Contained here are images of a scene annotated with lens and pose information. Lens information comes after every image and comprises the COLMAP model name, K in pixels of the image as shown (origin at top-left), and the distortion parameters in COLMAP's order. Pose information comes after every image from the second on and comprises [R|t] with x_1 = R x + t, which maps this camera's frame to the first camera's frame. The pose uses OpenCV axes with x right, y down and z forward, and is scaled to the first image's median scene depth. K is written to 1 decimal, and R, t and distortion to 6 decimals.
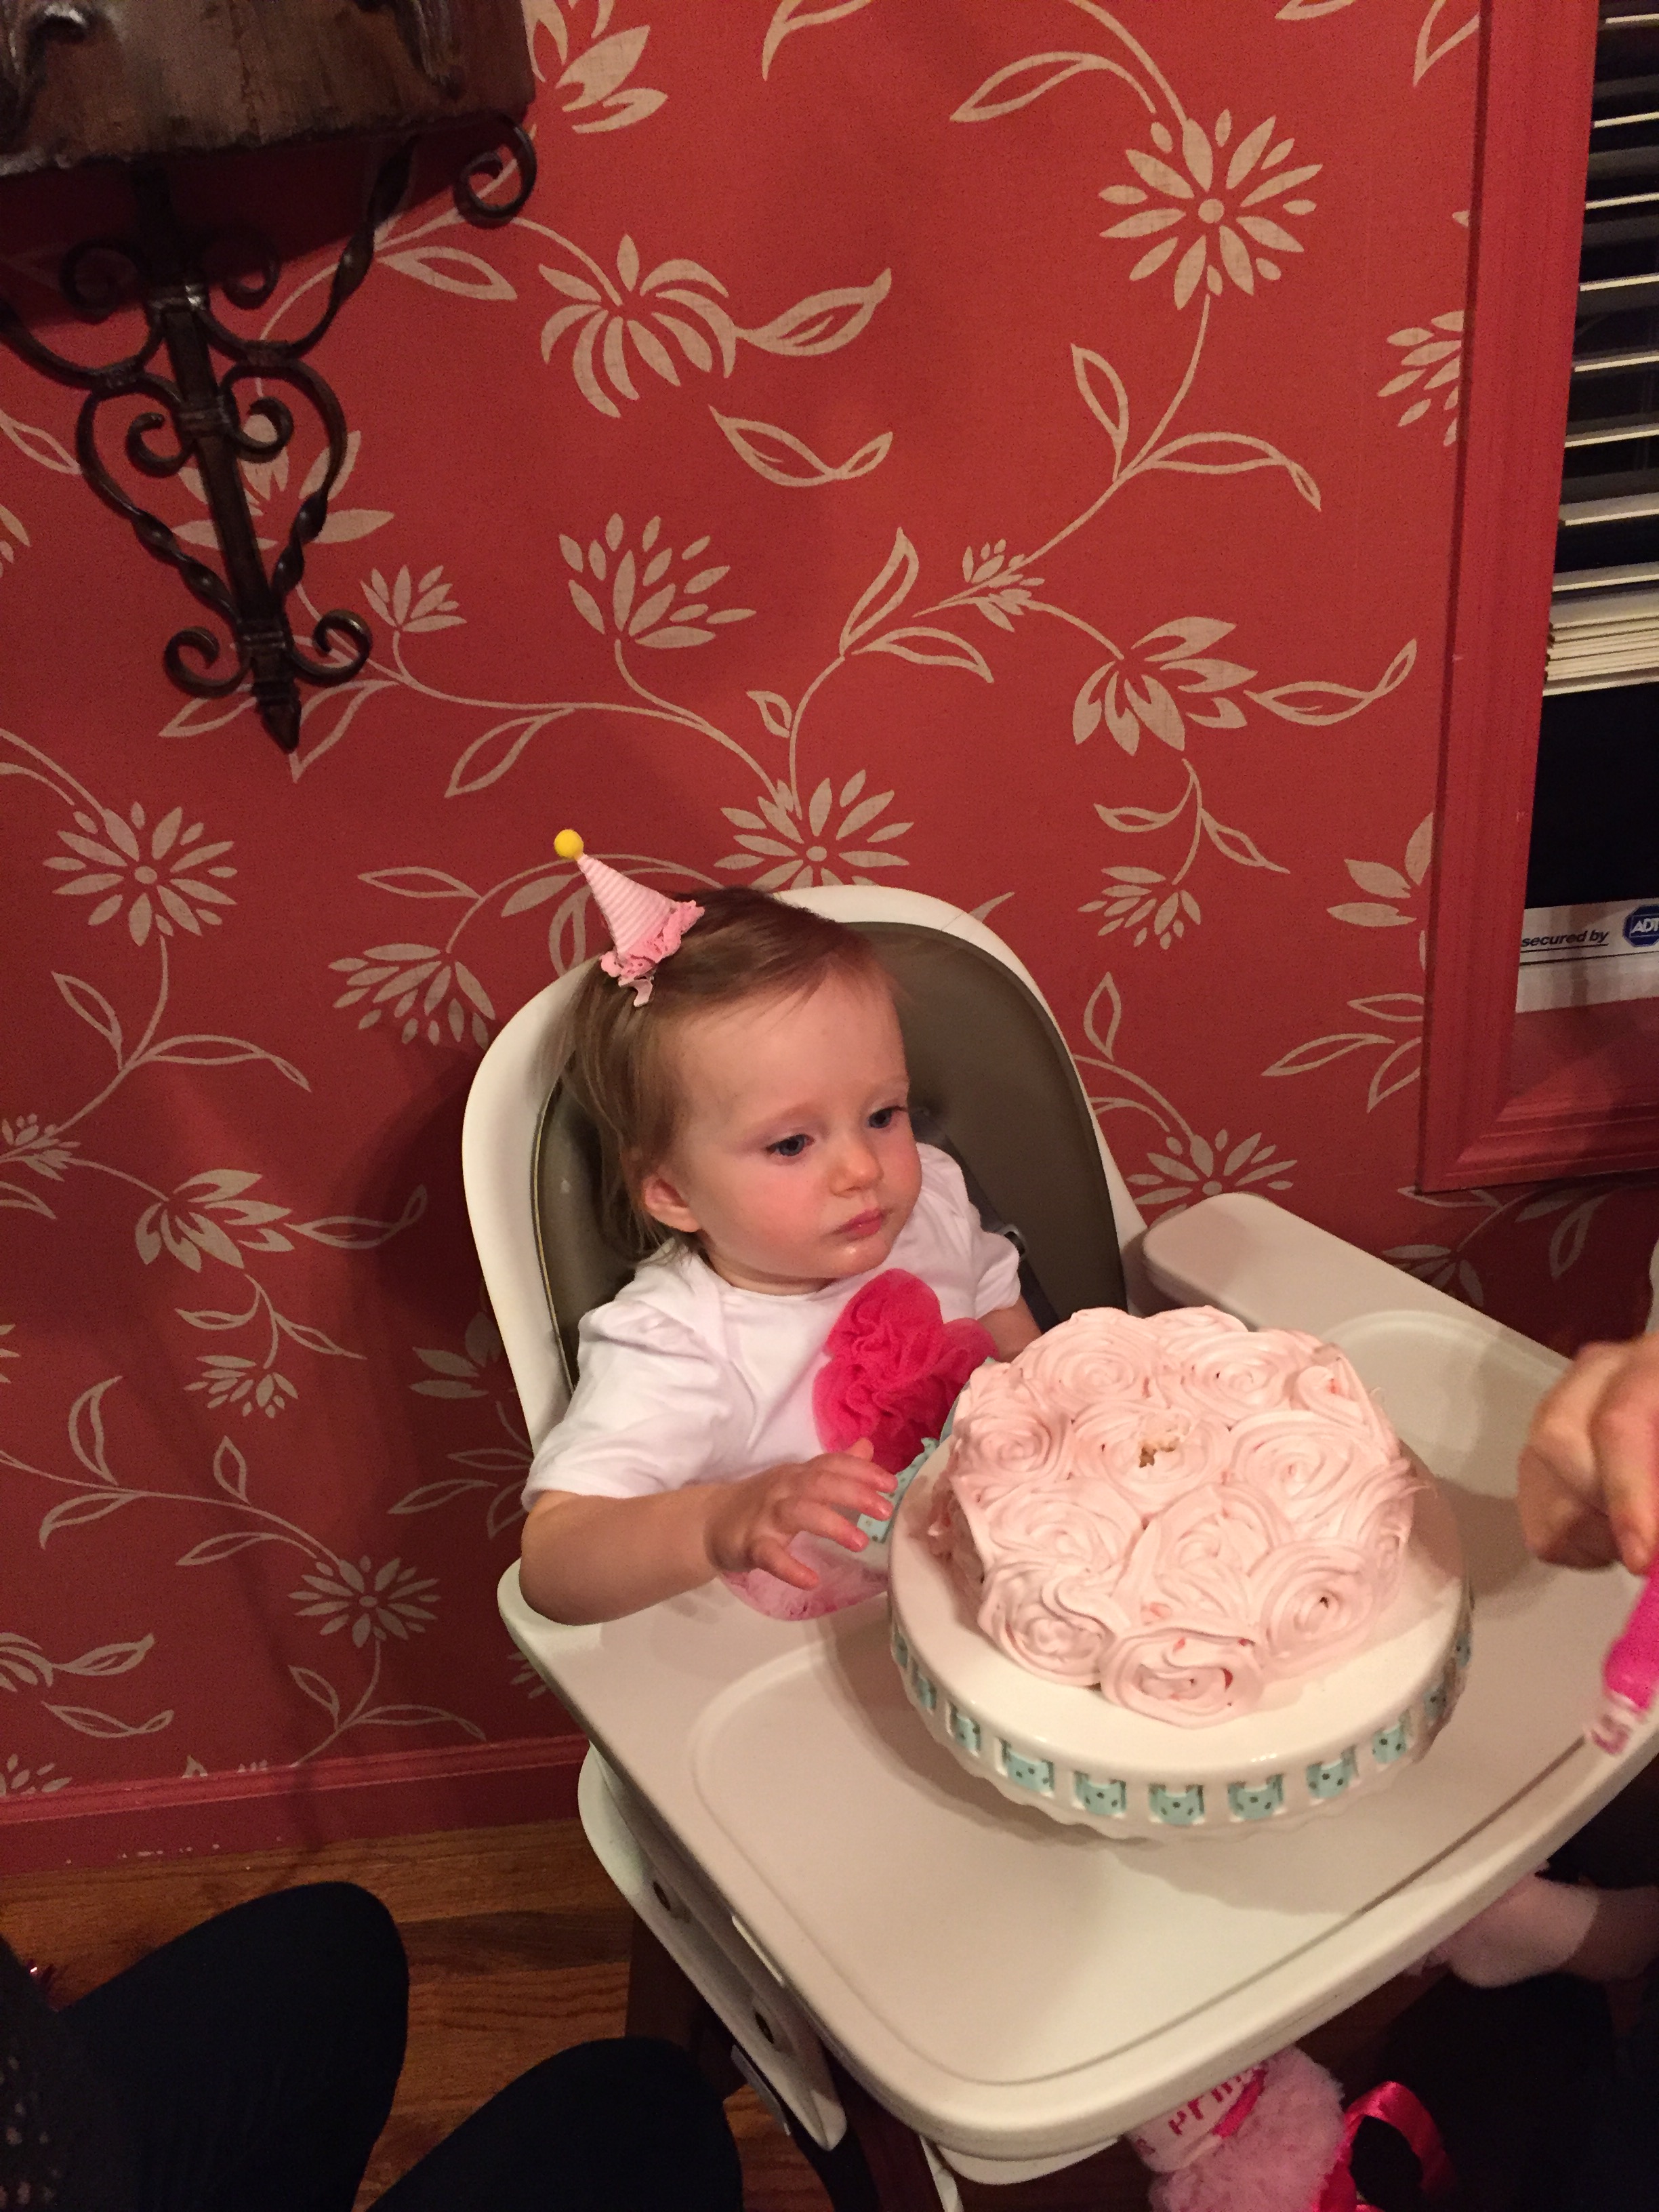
lens RADIAL K [[1831.4, 0, 850.0], [0, 1831.4, 1125.4], [0, 0, 1]] dist [0.081159, -0.107950]
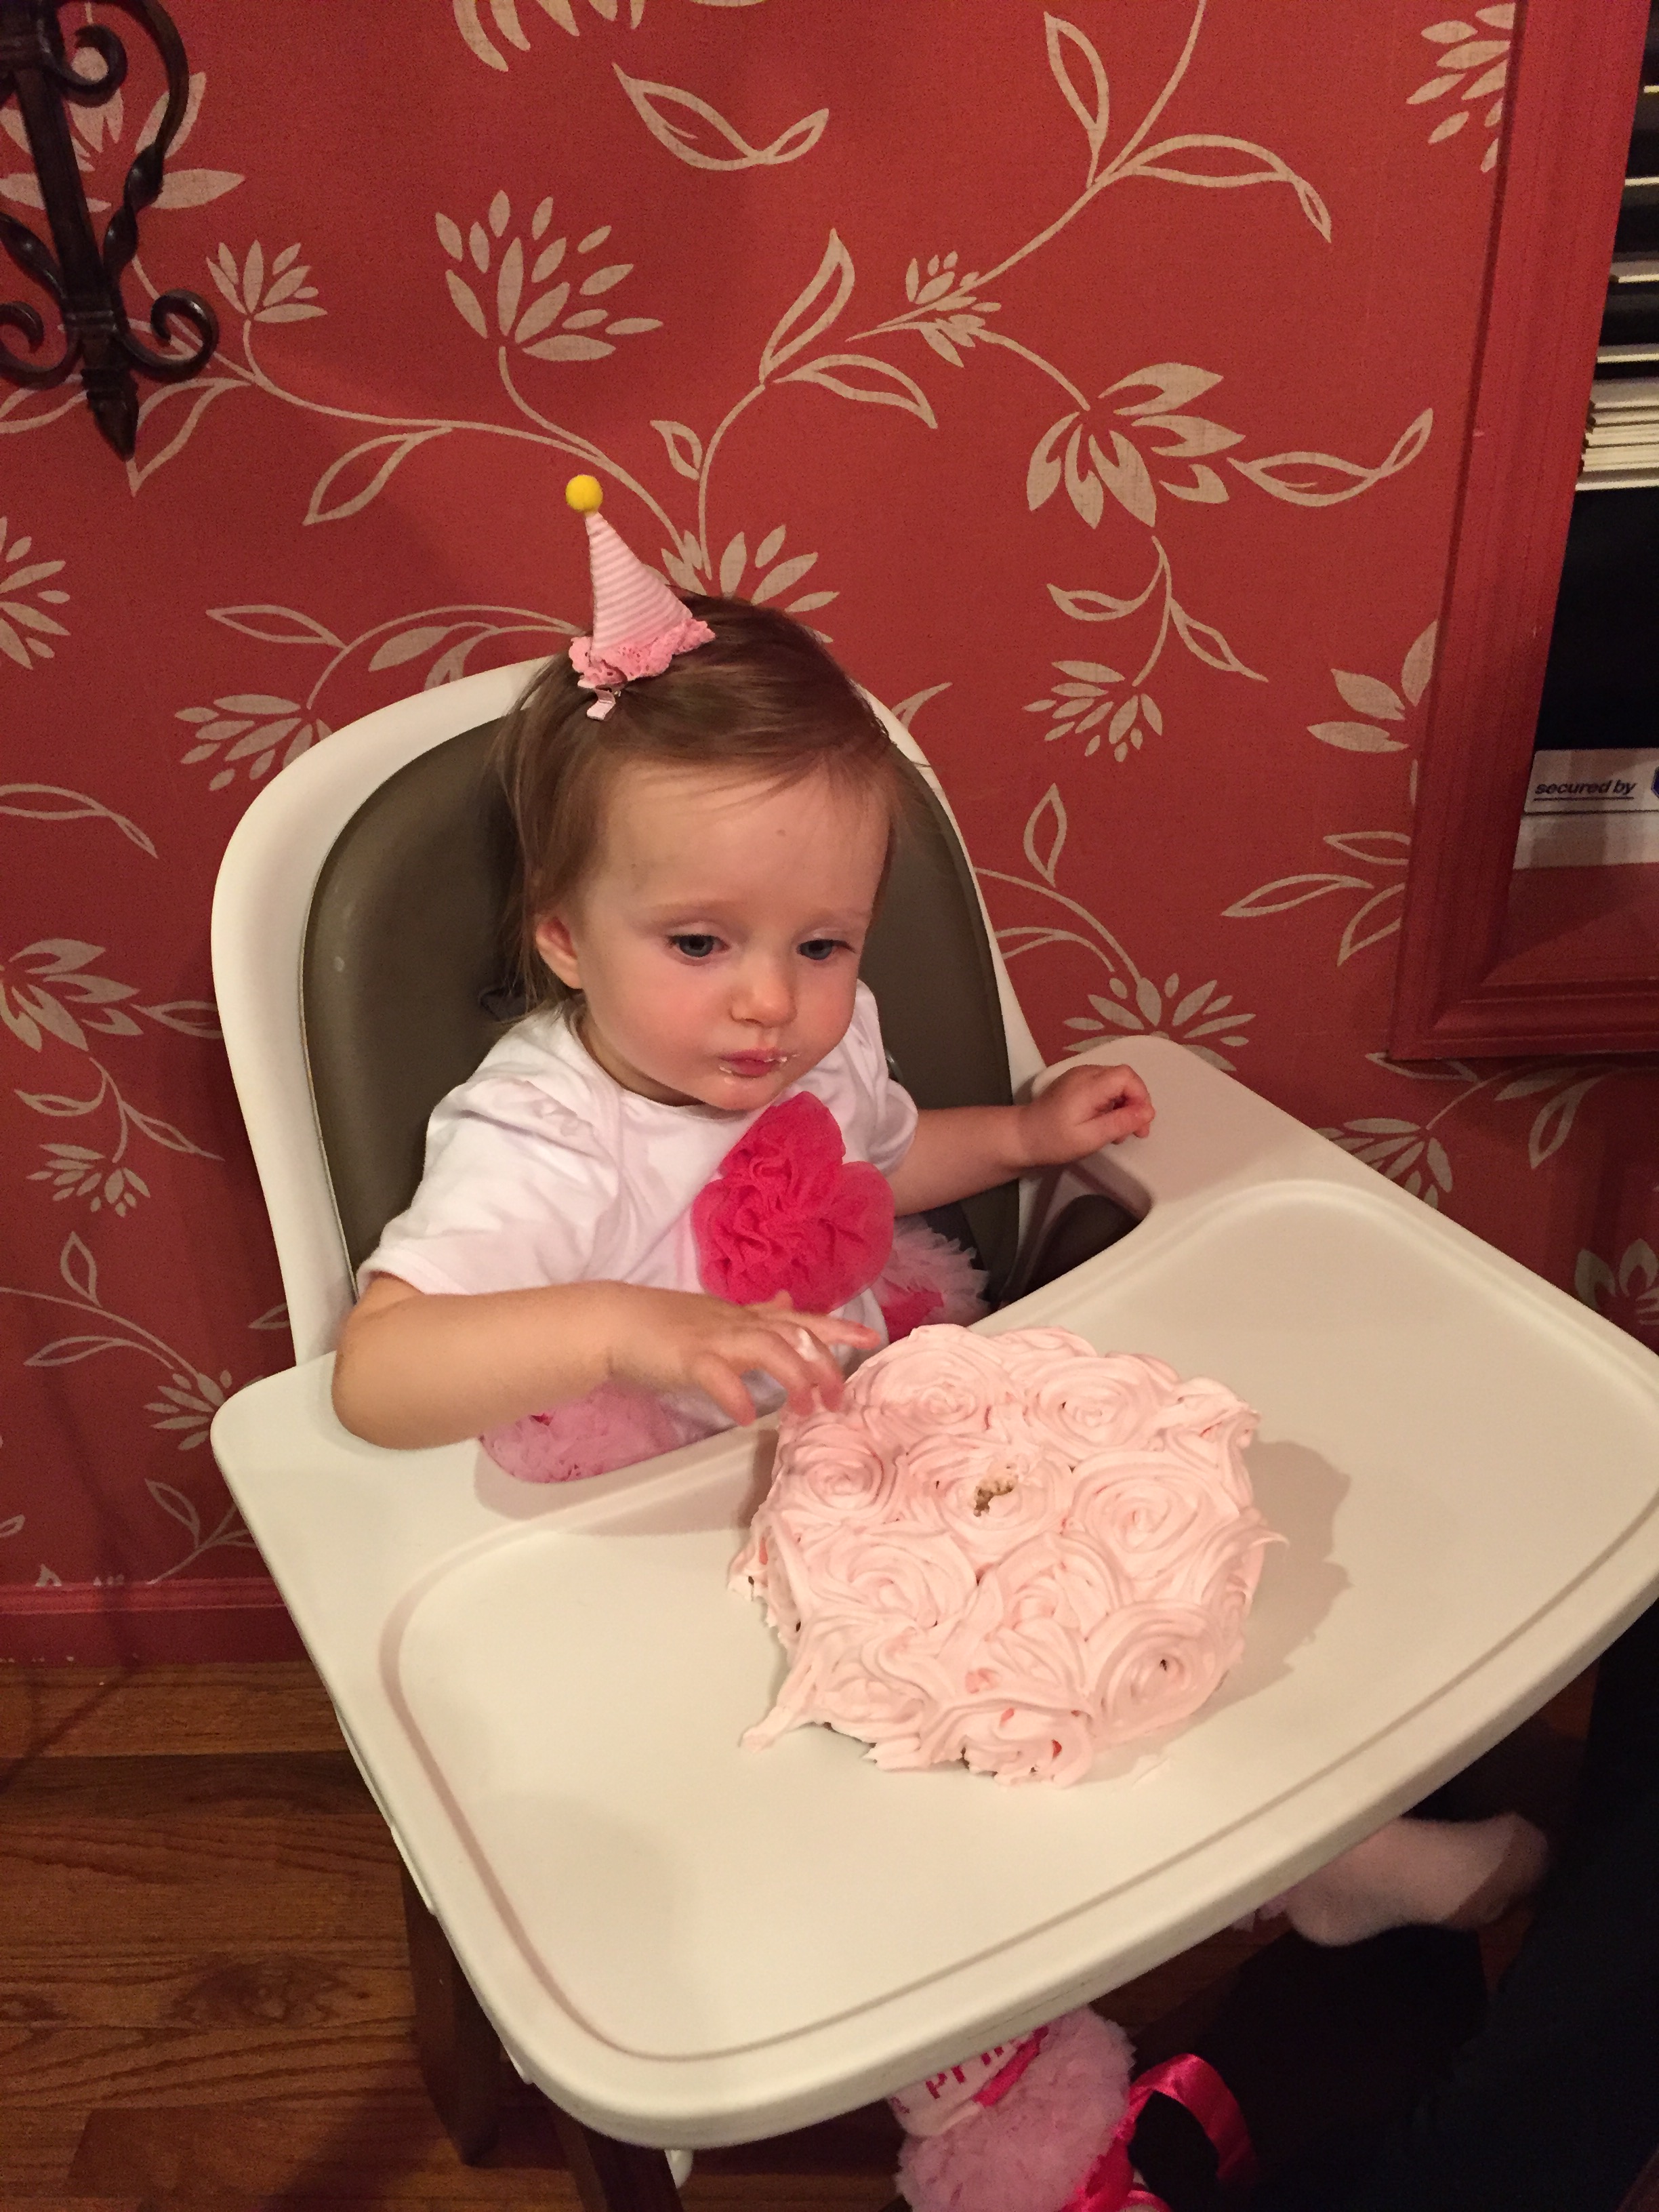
lens RADIAL K [[1831.4, 0, 847.8], [0, 1831.4, 1120.5], [0, 0, 1]] dist [0.081159, -0.107950]
pose [[0.997086, 0.072226, -0.024548, 0.078954], [-0.070215, 0.994726, 0.074770, 0.019181], [0.029819, -0.072829, 0.996899, 0.109180]]
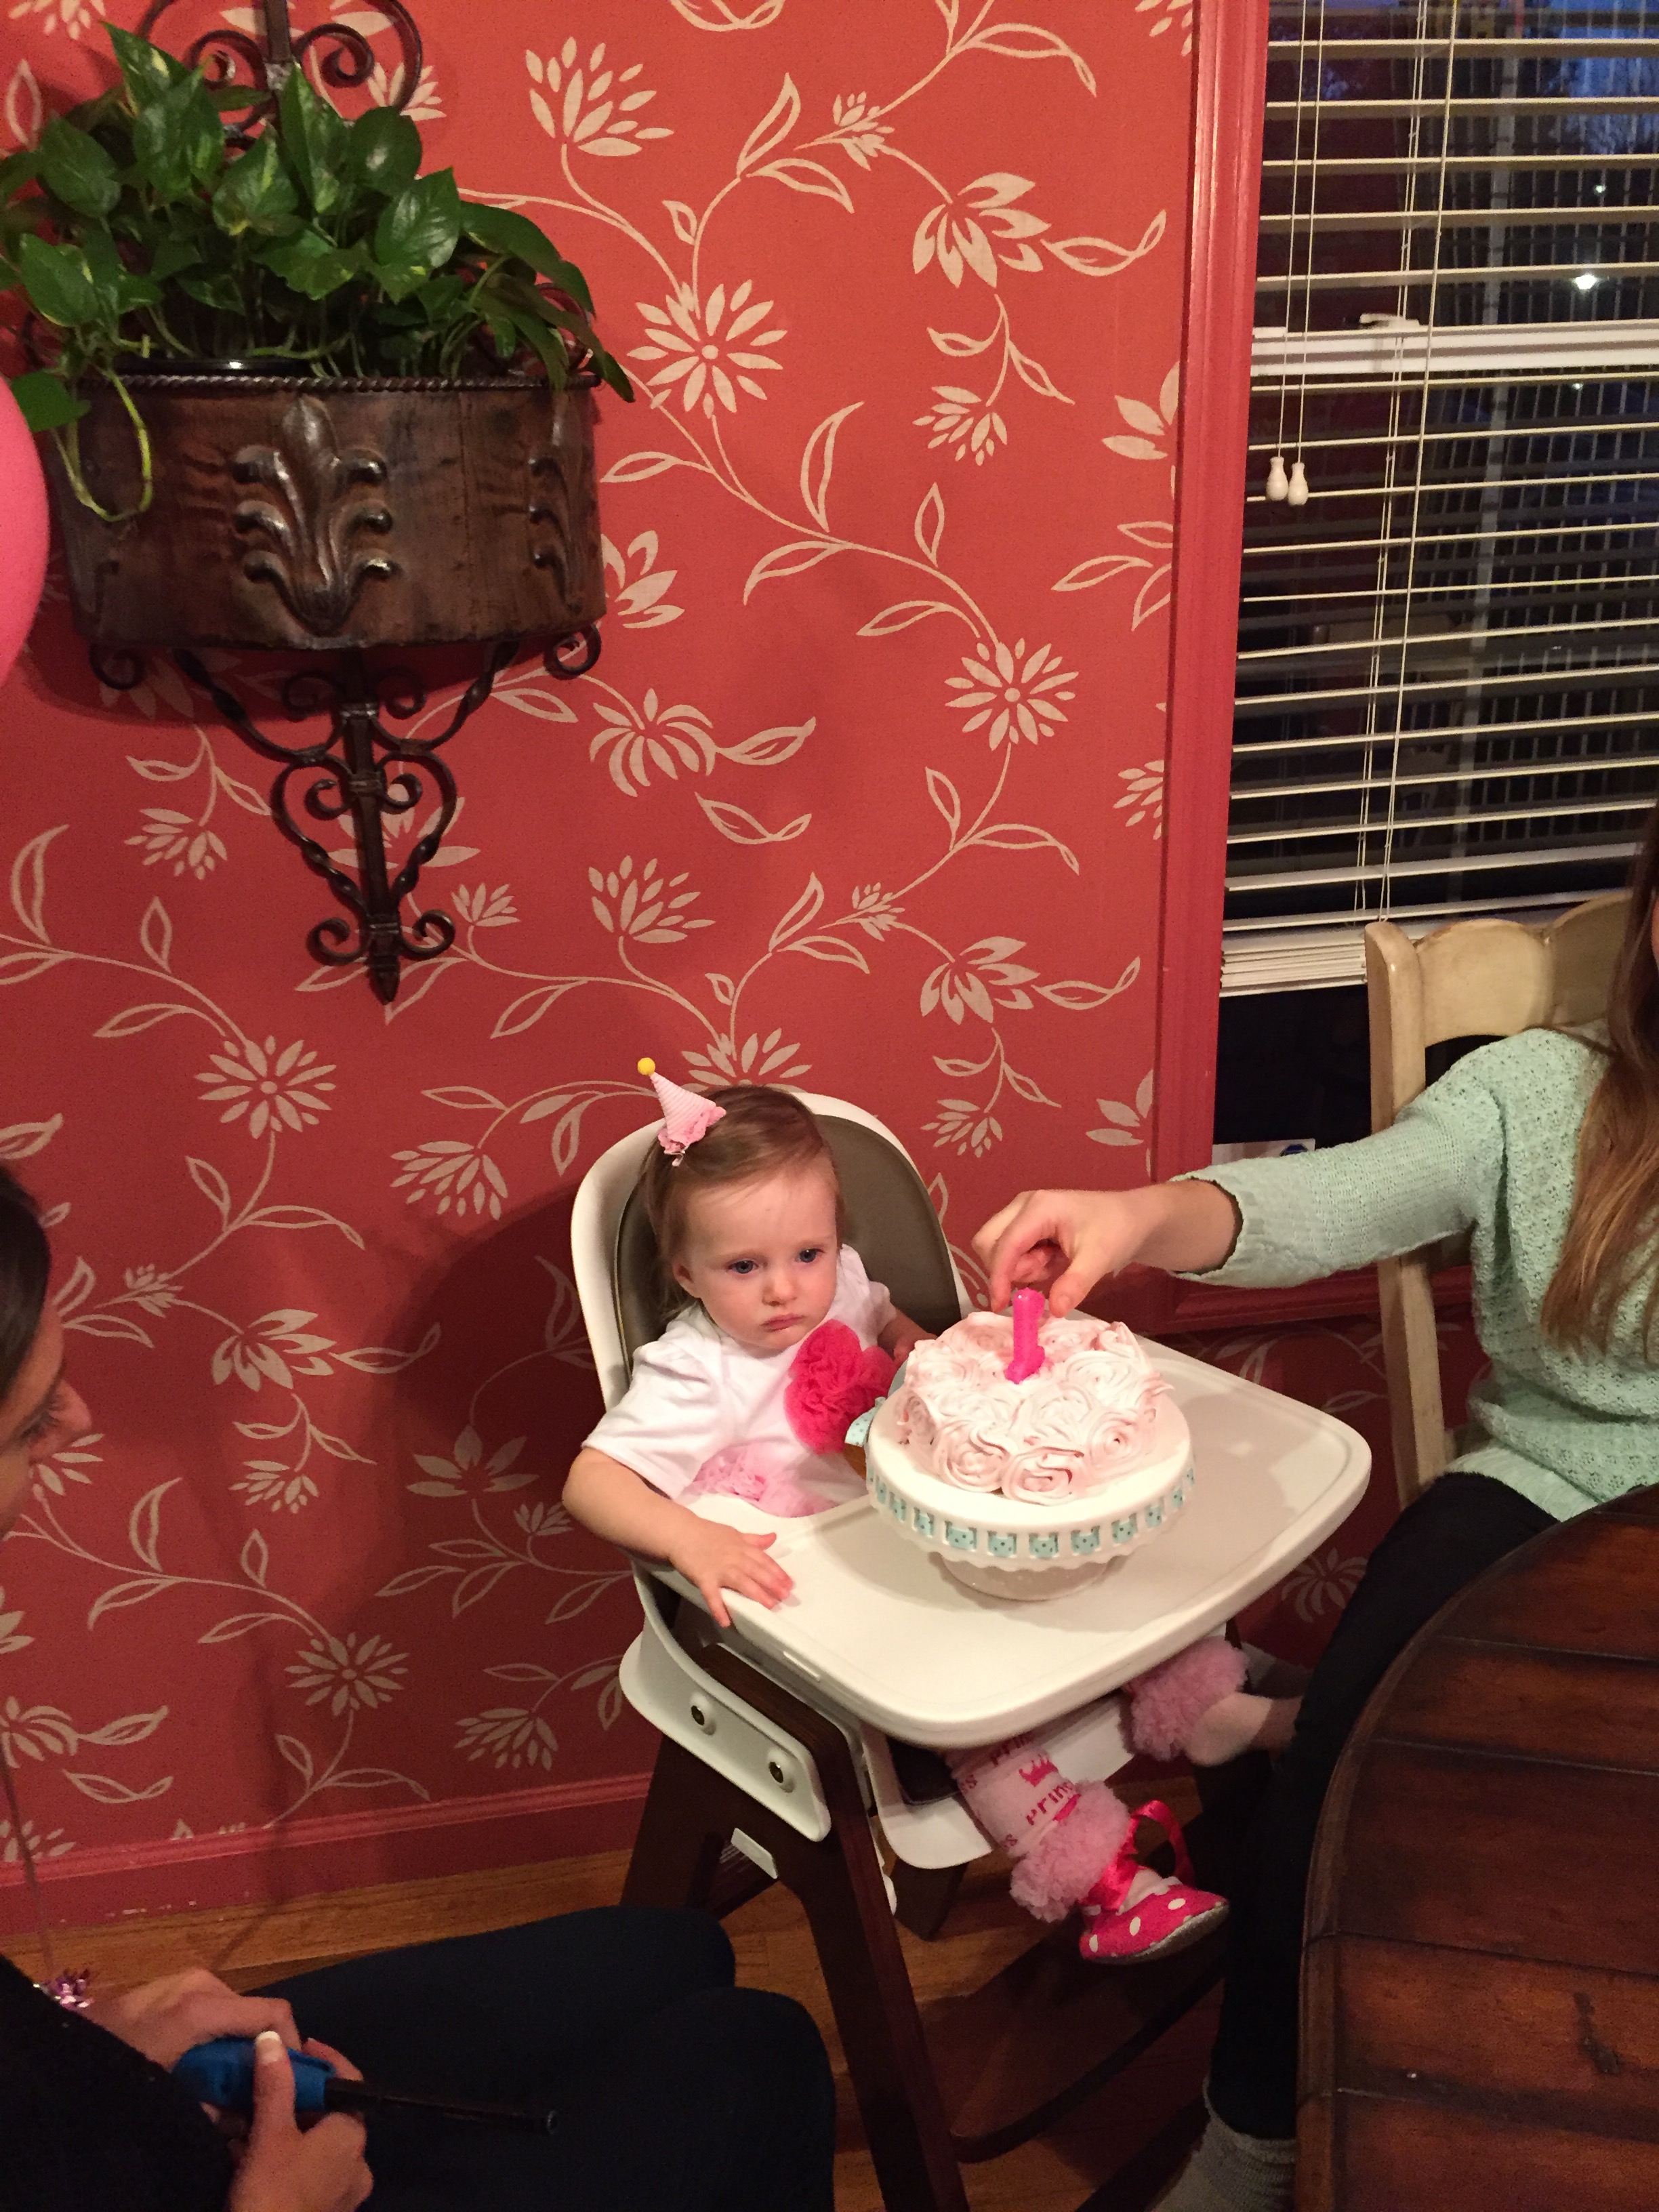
lens RADIAL K [[1831.4, 0, 796.7], [0, 1831.4, 1105.8], [0, 0, 1]] dist [0.081159, -0.107950]
pose [[0.989797, 0.025540, 0.140175, -0.181368], [-0.000135, 0.983972, -0.178326, 0.127105], [-0.142483, 0.176487, 0.973936, -0.411713]]
